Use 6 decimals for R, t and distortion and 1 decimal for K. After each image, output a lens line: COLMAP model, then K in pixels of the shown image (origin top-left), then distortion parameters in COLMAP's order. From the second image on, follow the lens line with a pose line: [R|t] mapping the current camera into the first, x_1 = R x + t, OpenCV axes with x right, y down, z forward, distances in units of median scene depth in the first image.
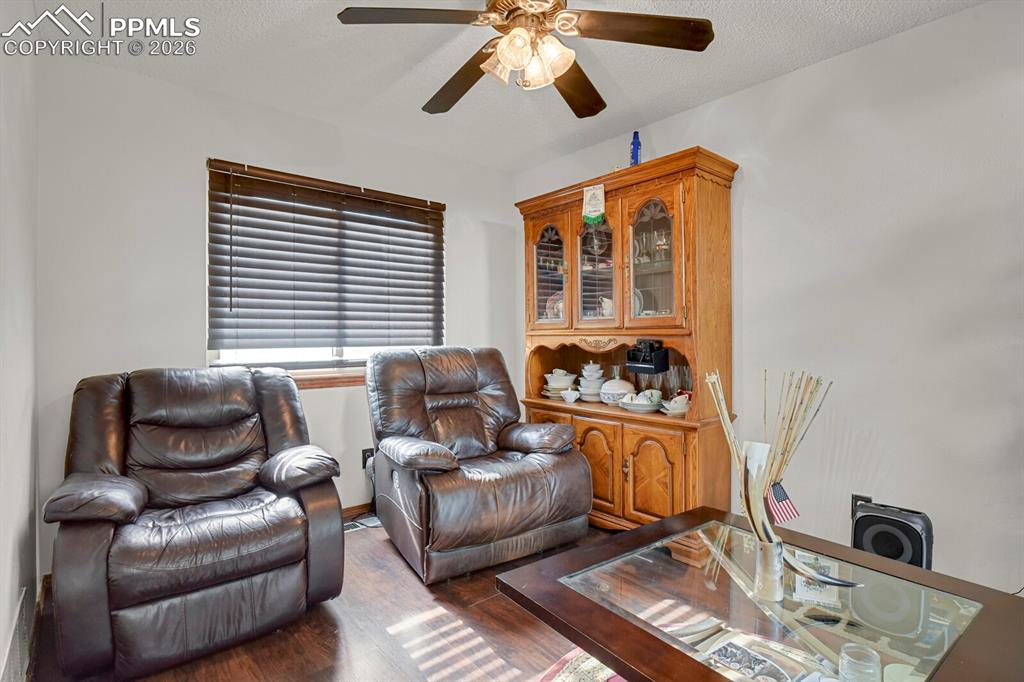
lens RADIAL K [[500.6, 0, 517.2], [0, 500.6, 340.4], [0, 0, 1]] dist [-0.023139, -0.004033]
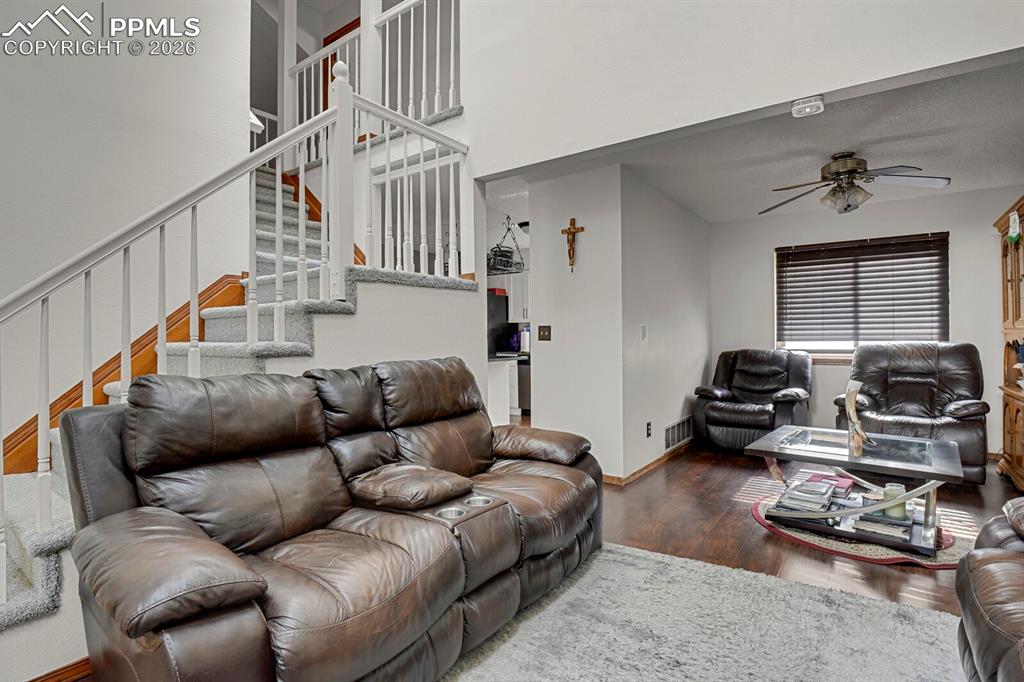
lens RADIAL K [[500.6, 0, 519.2], [0, 500.6, 338.2], [0, 0, 1]] dist [-0.023139, -0.004033]
pose [[0.231967, 0.004298, -0.972714, 1.062494], [-0.000919, 0.999991, 0.004199, -0.002105], [0.972723, -0.000080, 0.231969, -0.477274]]
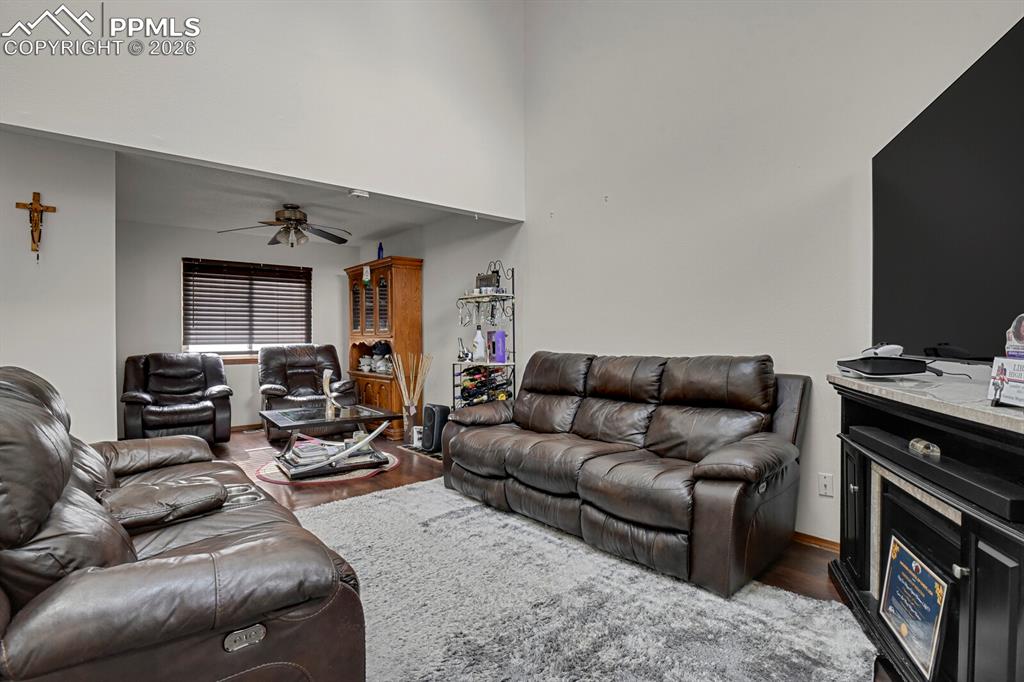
lens RADIAL K [[500.6, 0, 518.3], [0, 500.6, 336.7], [0, 0, 1]] dist [-0.023139, -0.004033]
pose [[0.999997, -0.002414, -0.000246, 0.805482], [0.002412, 0.999962, -0.008334, 0.003209], [0.000266, 0.008334, 0.999965, -1.109922]]
